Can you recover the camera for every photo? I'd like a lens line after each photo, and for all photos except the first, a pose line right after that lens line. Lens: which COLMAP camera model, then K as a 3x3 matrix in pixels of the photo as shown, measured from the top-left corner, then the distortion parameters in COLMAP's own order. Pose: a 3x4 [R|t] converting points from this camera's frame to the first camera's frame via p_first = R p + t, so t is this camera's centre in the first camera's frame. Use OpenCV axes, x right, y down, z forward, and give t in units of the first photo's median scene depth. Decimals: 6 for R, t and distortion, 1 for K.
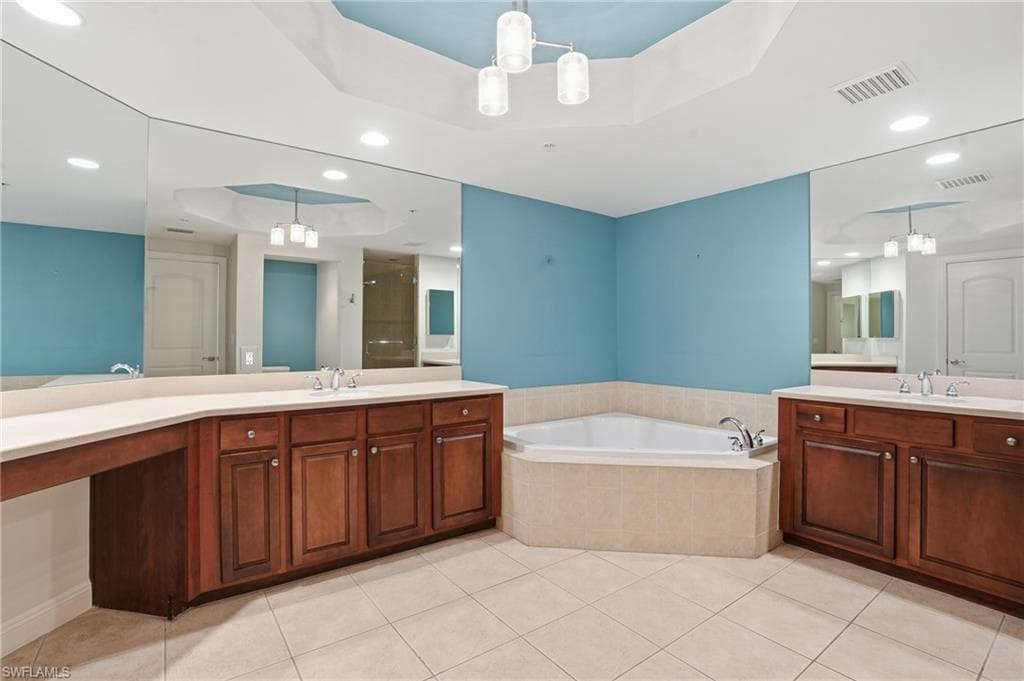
lens RADIAL K [[480.6, 0, 508.2], [0, 480.6, 335.9], [0, 0, 1]] dist [-0.065917, 0.025222]
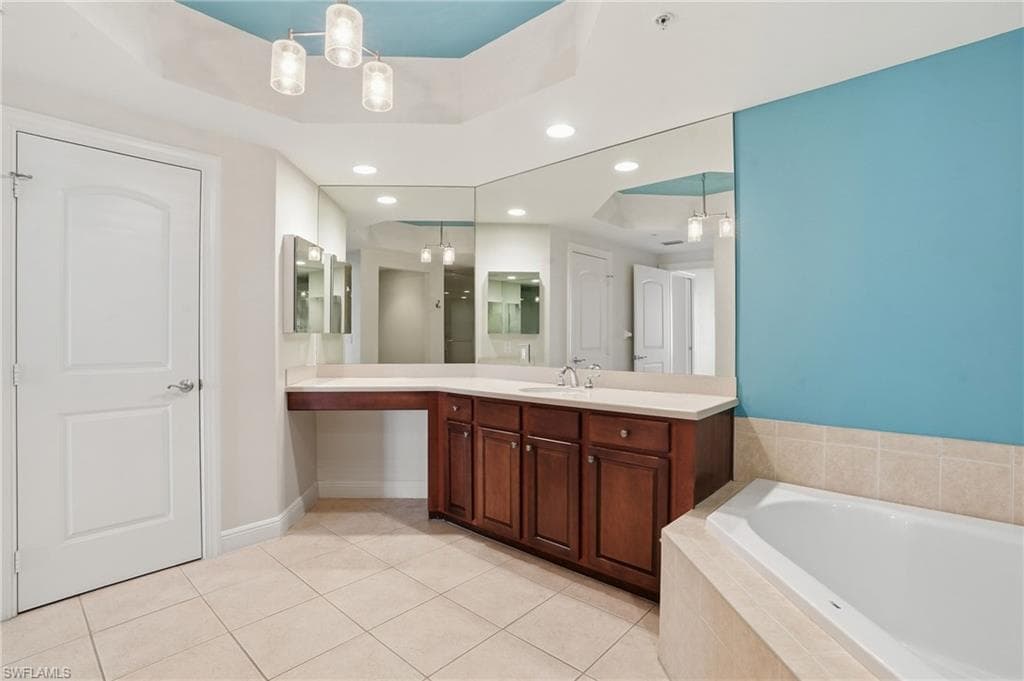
lens RADIAL K [[480.6, 0, 508.2], [0, 480.6, 335.9], [0, 0, 1]] dist [-0.065917, 0.025222]
pose [[0.193210, -0.004061, -0.981149, 0.735469], [0.006172, 0.999977, -0.002923, 0.004731], [0.981138, -0.005491, 0.193231, 0.794823]]
